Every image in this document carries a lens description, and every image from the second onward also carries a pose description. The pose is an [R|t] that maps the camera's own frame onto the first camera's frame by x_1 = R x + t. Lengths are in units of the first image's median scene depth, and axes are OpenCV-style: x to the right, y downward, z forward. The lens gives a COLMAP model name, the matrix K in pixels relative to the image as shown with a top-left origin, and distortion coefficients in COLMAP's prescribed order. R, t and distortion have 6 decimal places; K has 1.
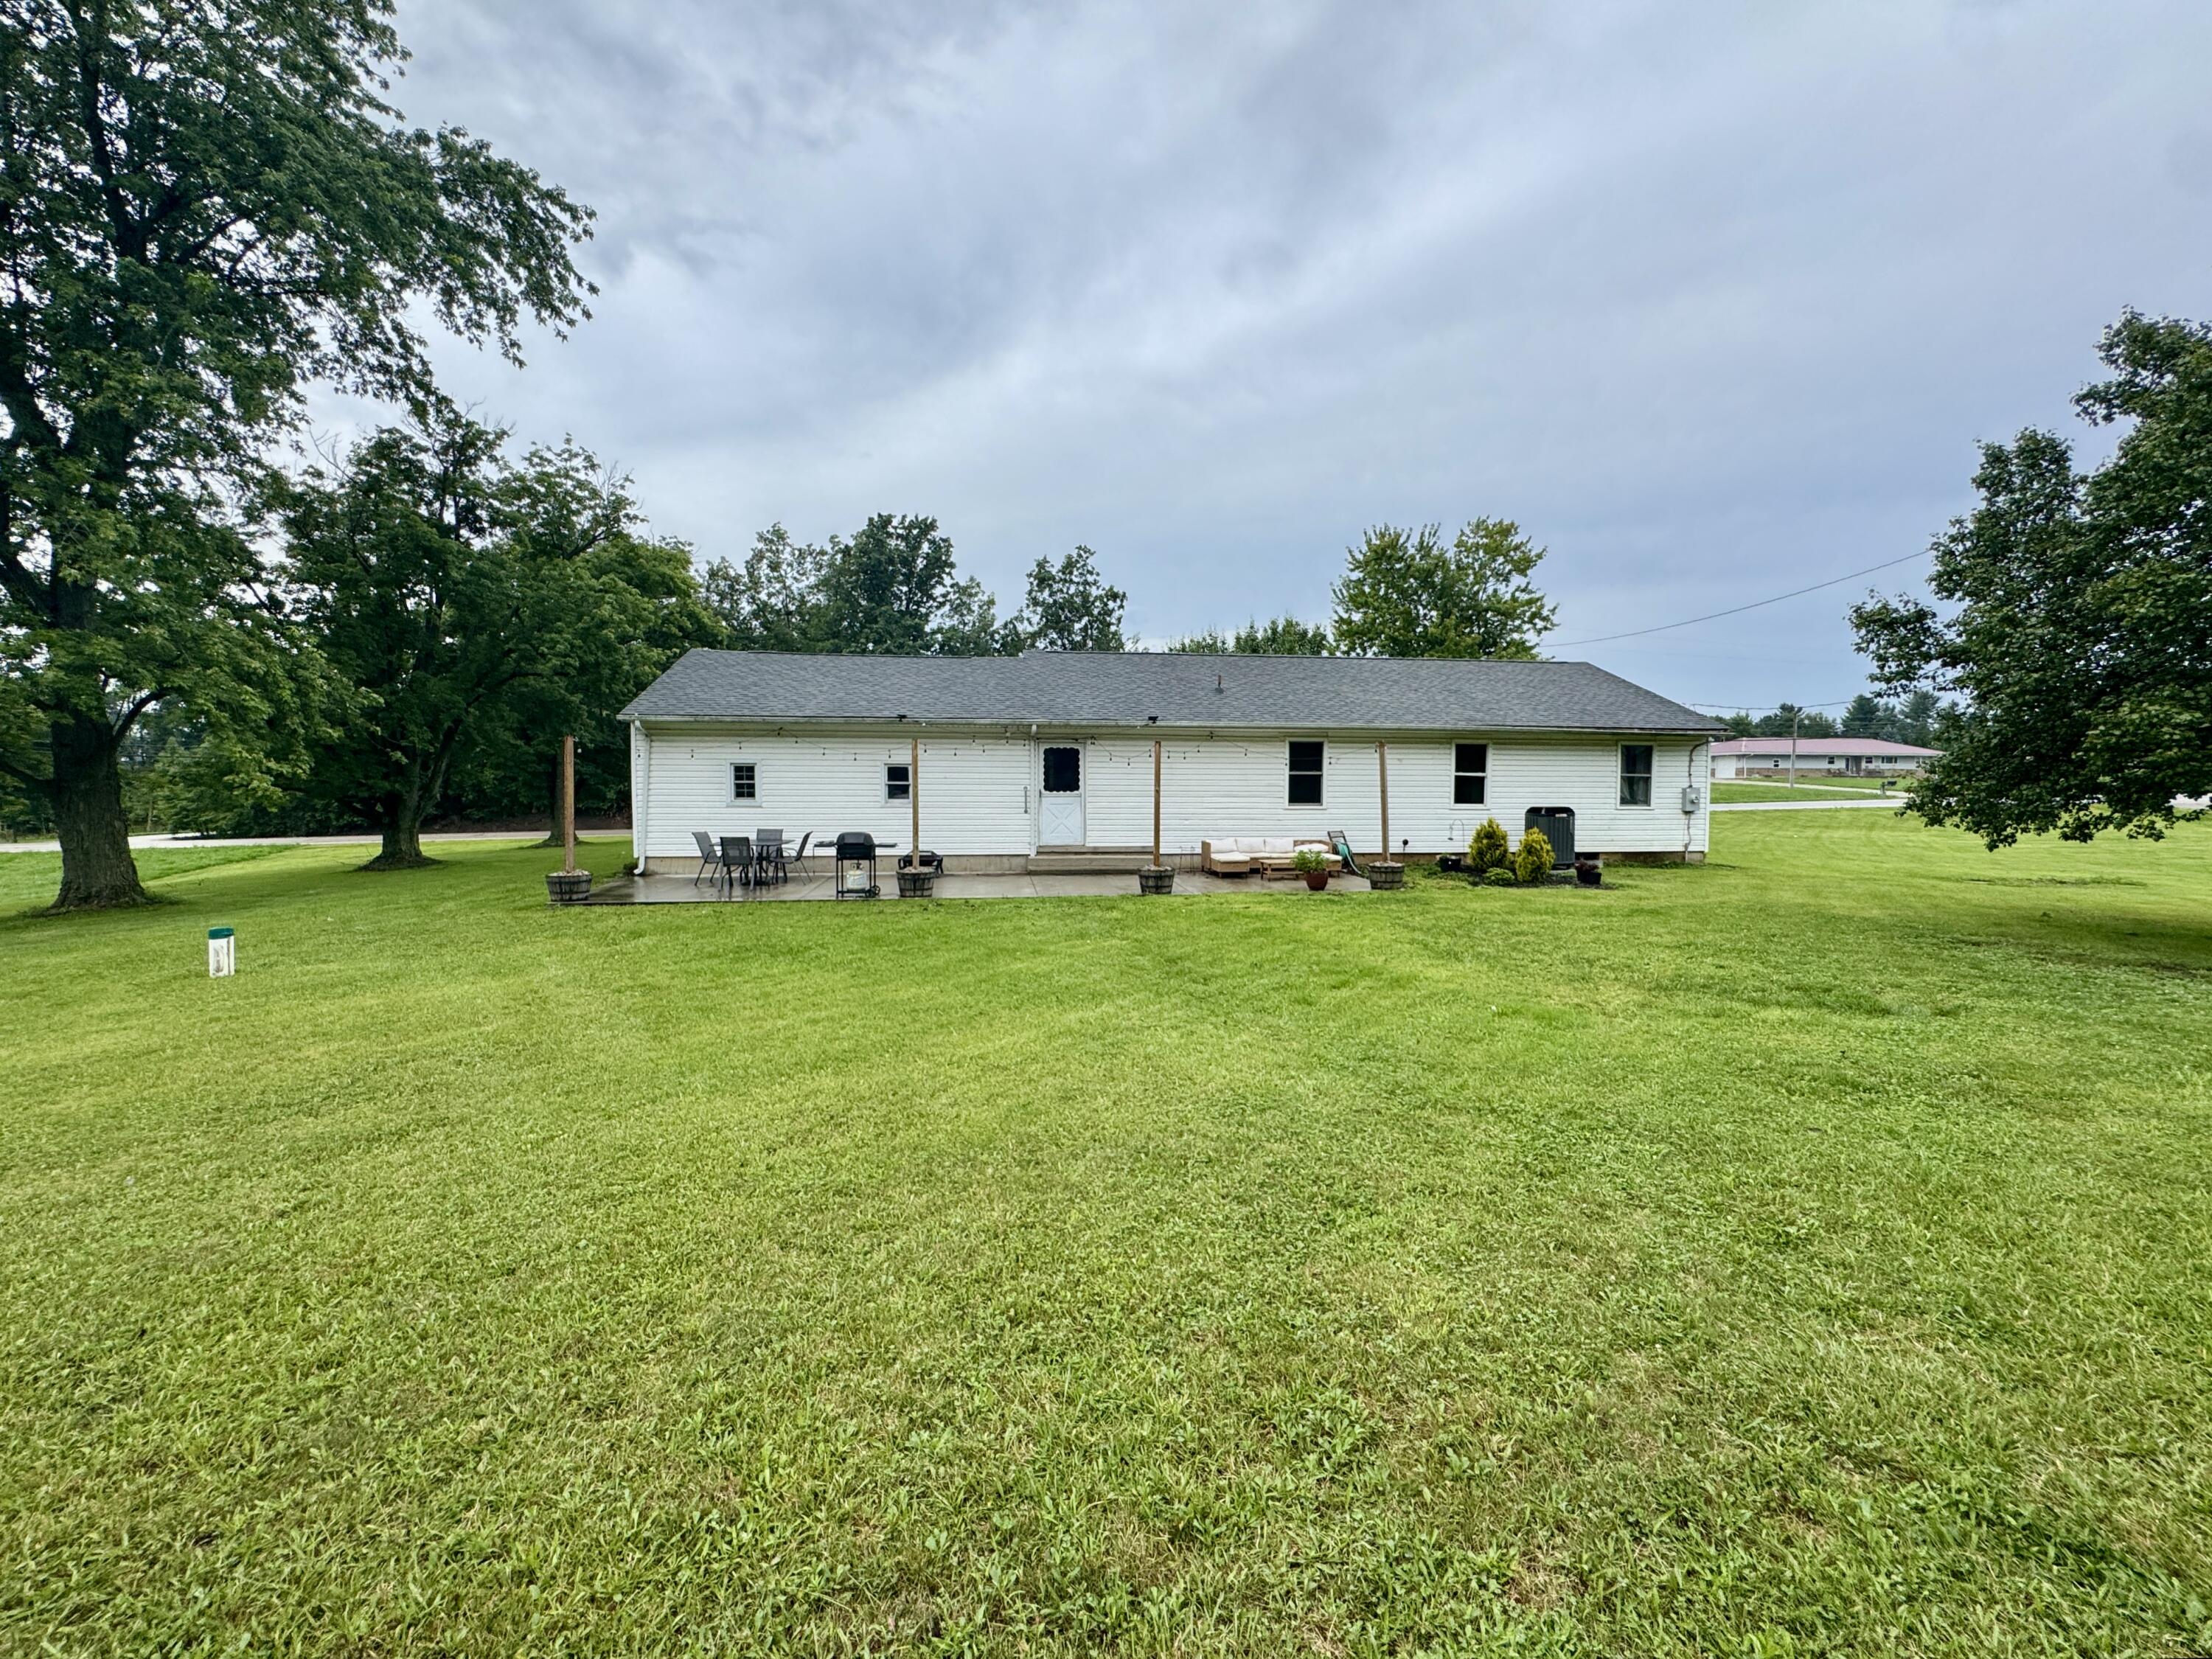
lens RADIAL K [[884.9, 0, 1106.0], [0, 884.9, 829.5], [0, 0, 1]] dist [0.000541, -0.000007]
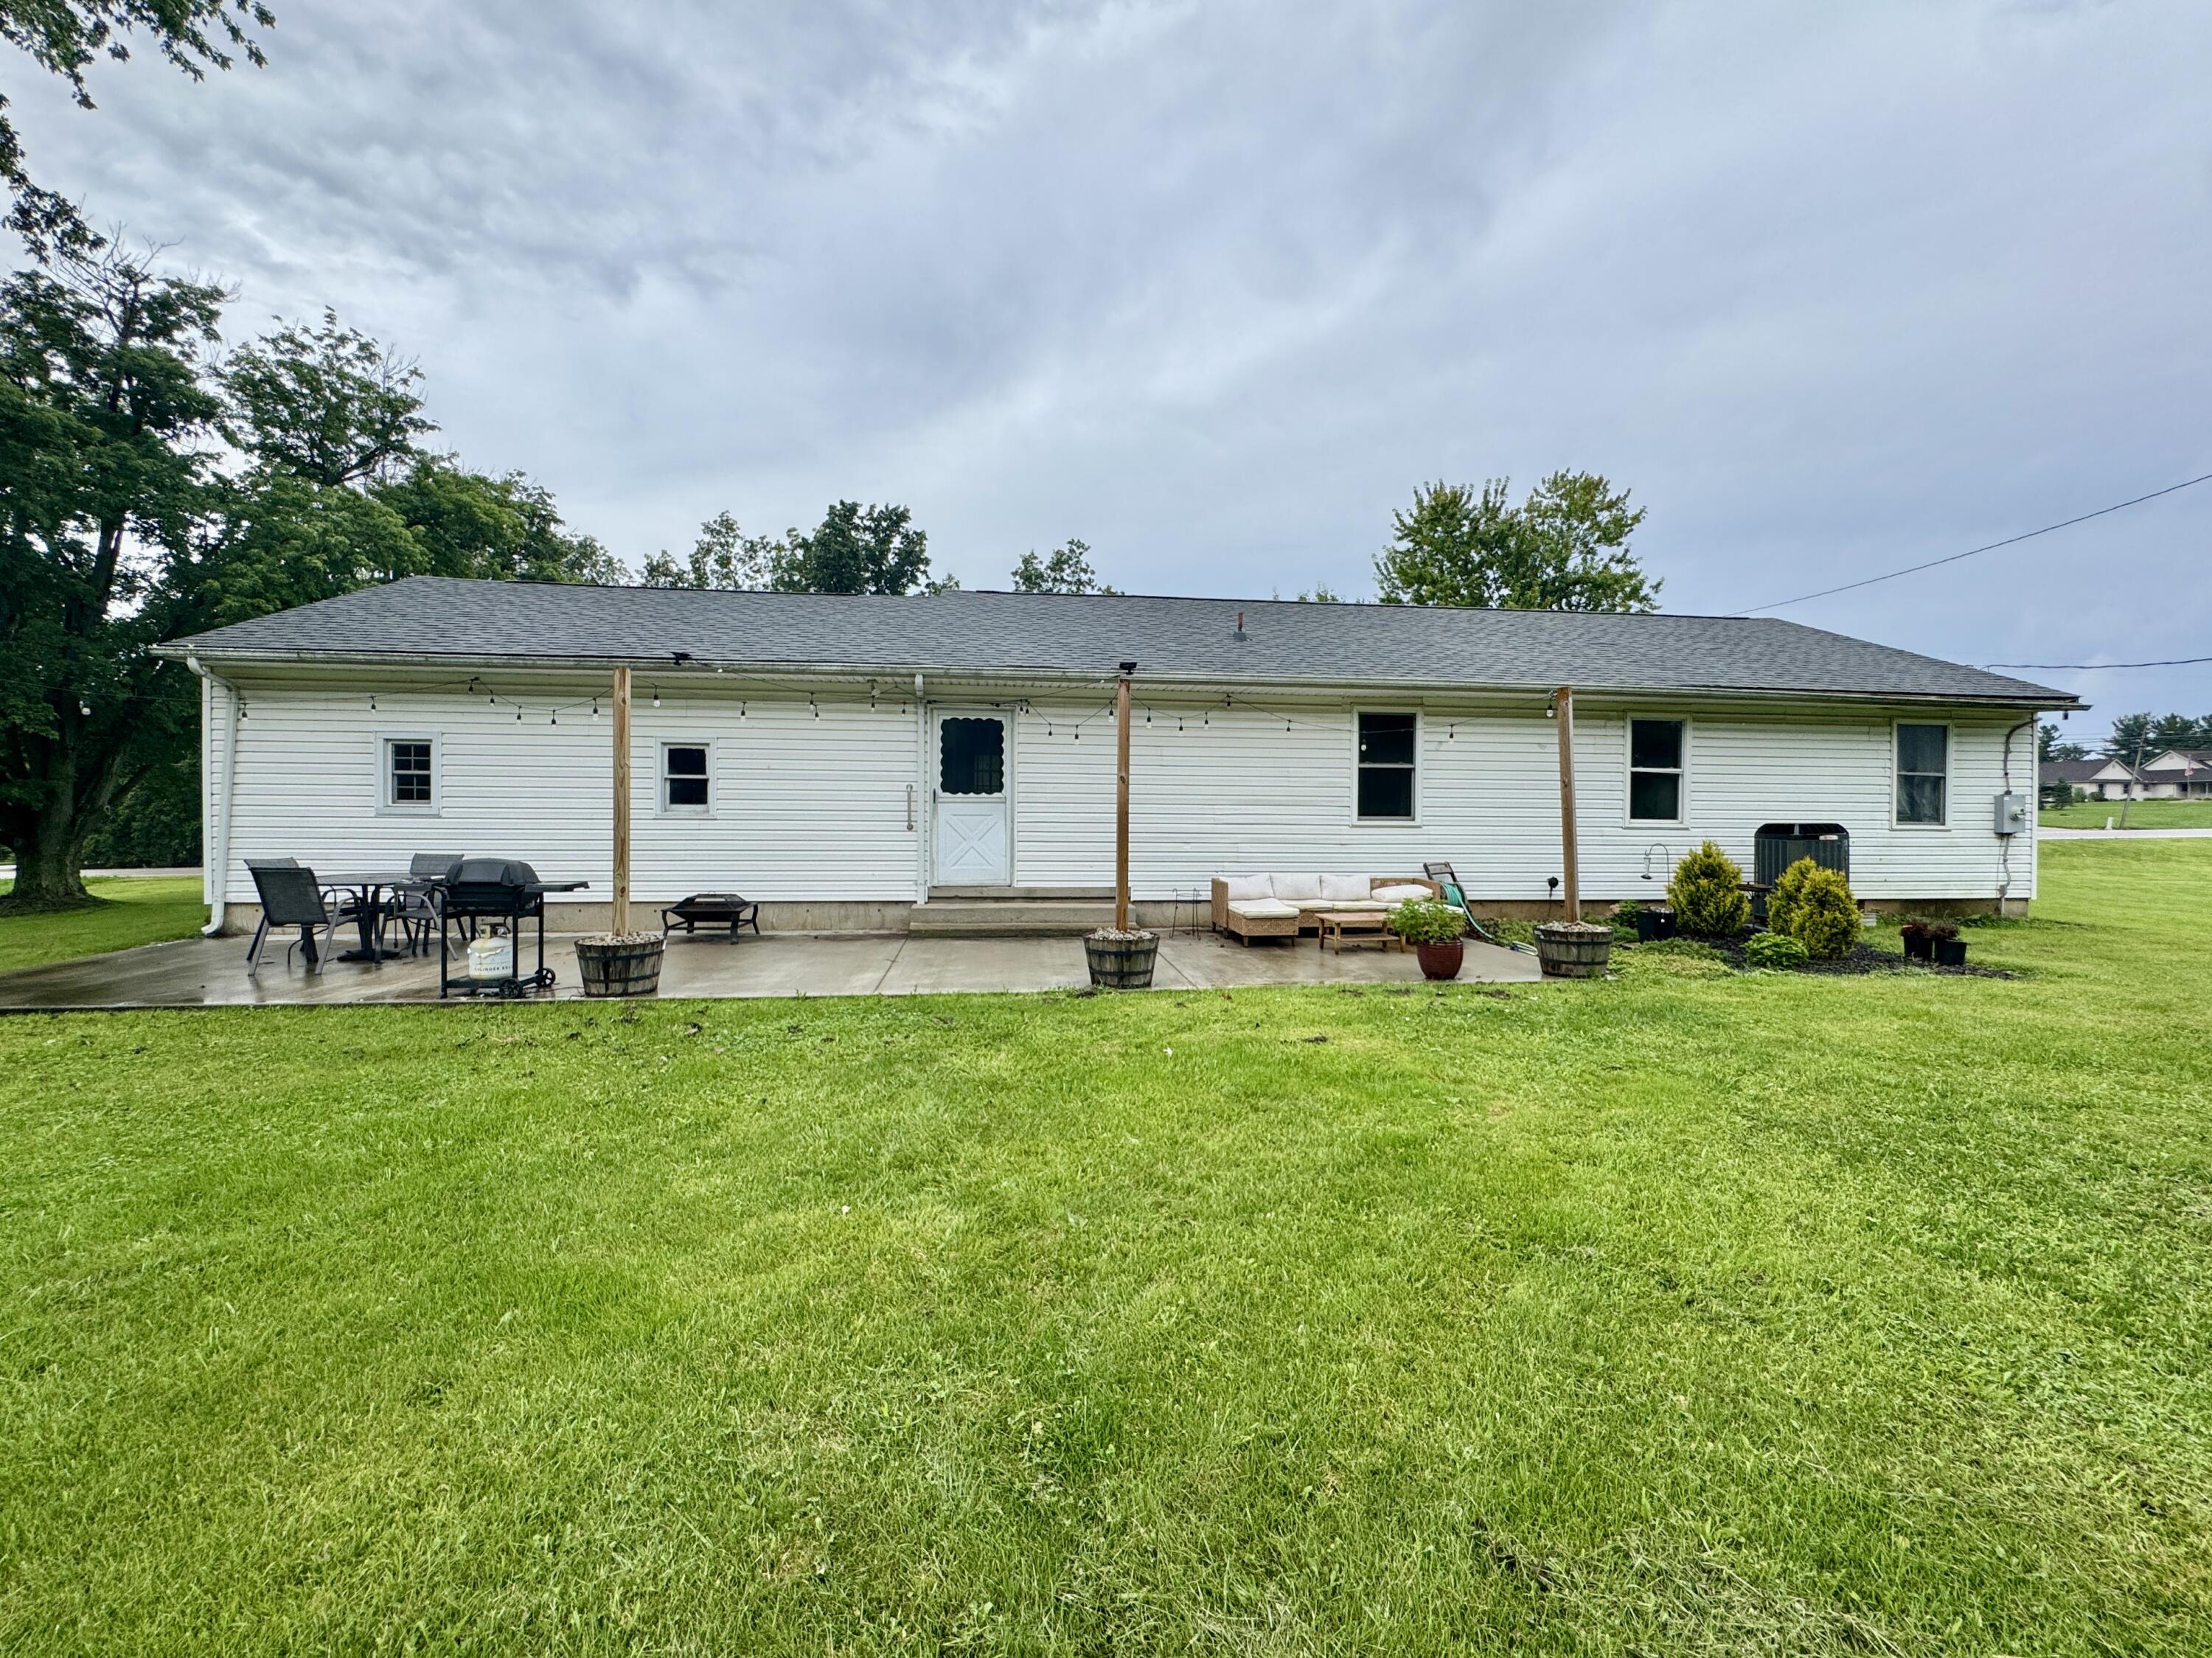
lens RADIAL K [[891.1, 0, 1106.0], [0, 891.1, 829.0], [0, 0, 1]] dist [-0.001170, -0.000047]
pose [[0.999950, 0.003525, -0.009360, 0.040361], [-0.003890, 0.999218, -0.039351, 0.003217], [0.009214, 0.039385, 0.999182, 0.380163]]
